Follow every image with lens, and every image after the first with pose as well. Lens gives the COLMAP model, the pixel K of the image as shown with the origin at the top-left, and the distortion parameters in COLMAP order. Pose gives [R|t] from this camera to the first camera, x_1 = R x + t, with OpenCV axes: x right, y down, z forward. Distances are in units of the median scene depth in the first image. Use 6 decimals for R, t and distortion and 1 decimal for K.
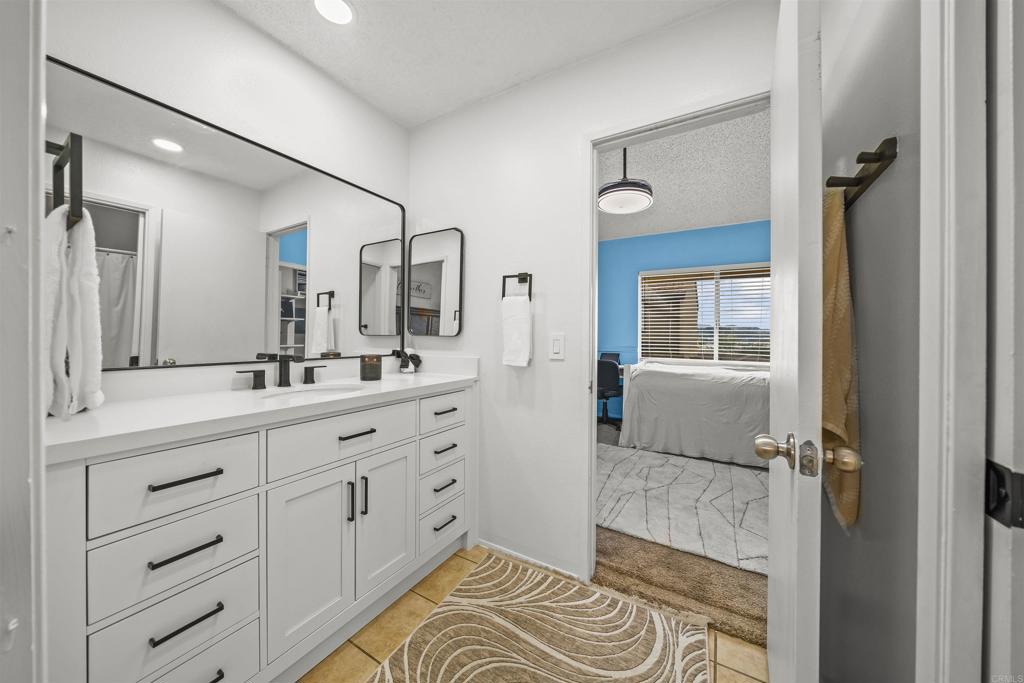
lens RADIAL K [[348.7, 0, 510.7], [0, 348.7, 336.8], [0, 0, 1]] dist [-0.007342, 0.000031]
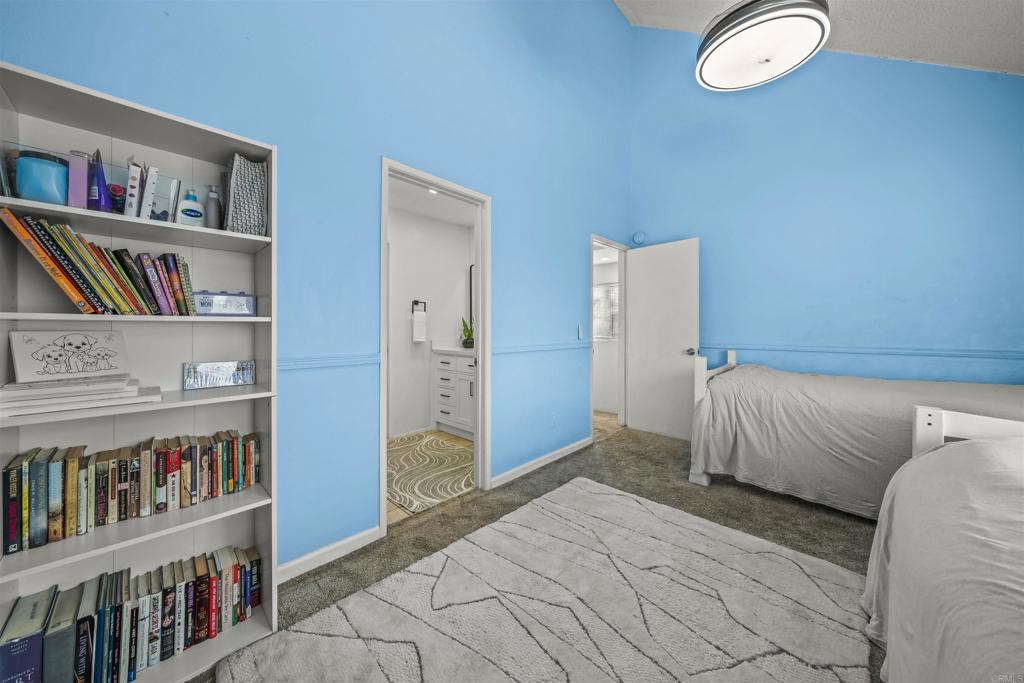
lens RADIAL K [[350.7, 0, 512.7], [0, 350.7, 331.4], [0, 0, 1]] dist [-0.007666, 0.000098]
pose [[-0.227912, -0.002419, -0.973679, 2.025808], [-0.001073, 0.999997, -0.002233, 0.014896], [0.973681, 0.000535, -0.227914, 1.798001]]
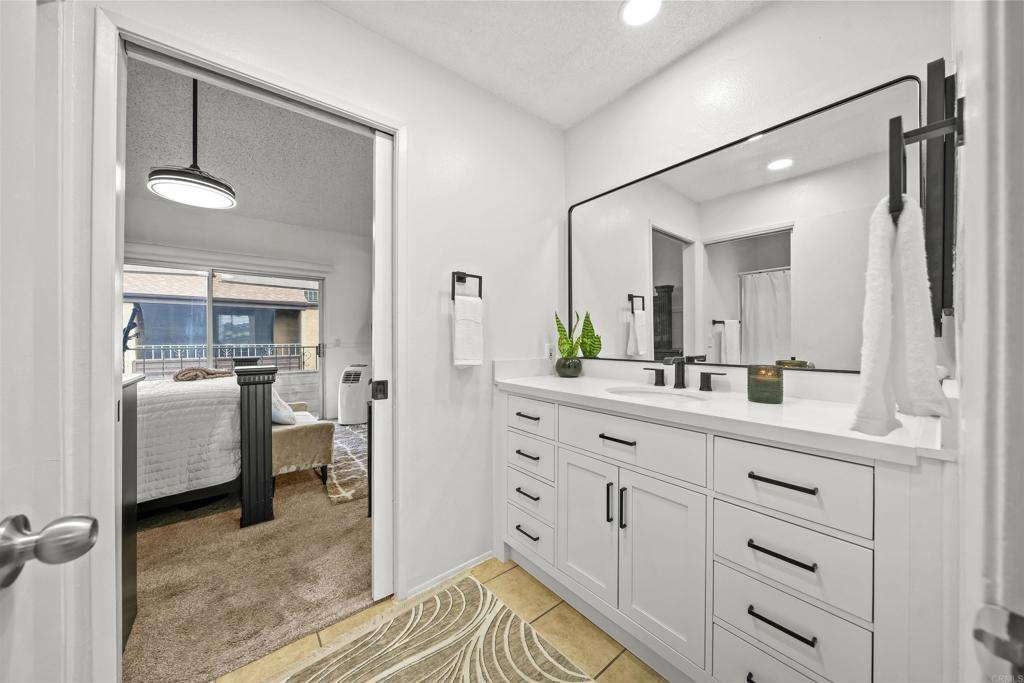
lens RADIAL K [[341.3, 0, 515.7], [0, 341.3, 339.8], [0, 0, 1]] dist [-0.009230, -0.000074]
pose [[-0.334509, -0.001946, -0.942391, 0.513790], [0.001897, 0.999994, -0.002738, 0.002461], [0.942391, -0.002703, -0.334503, 0.977706]]
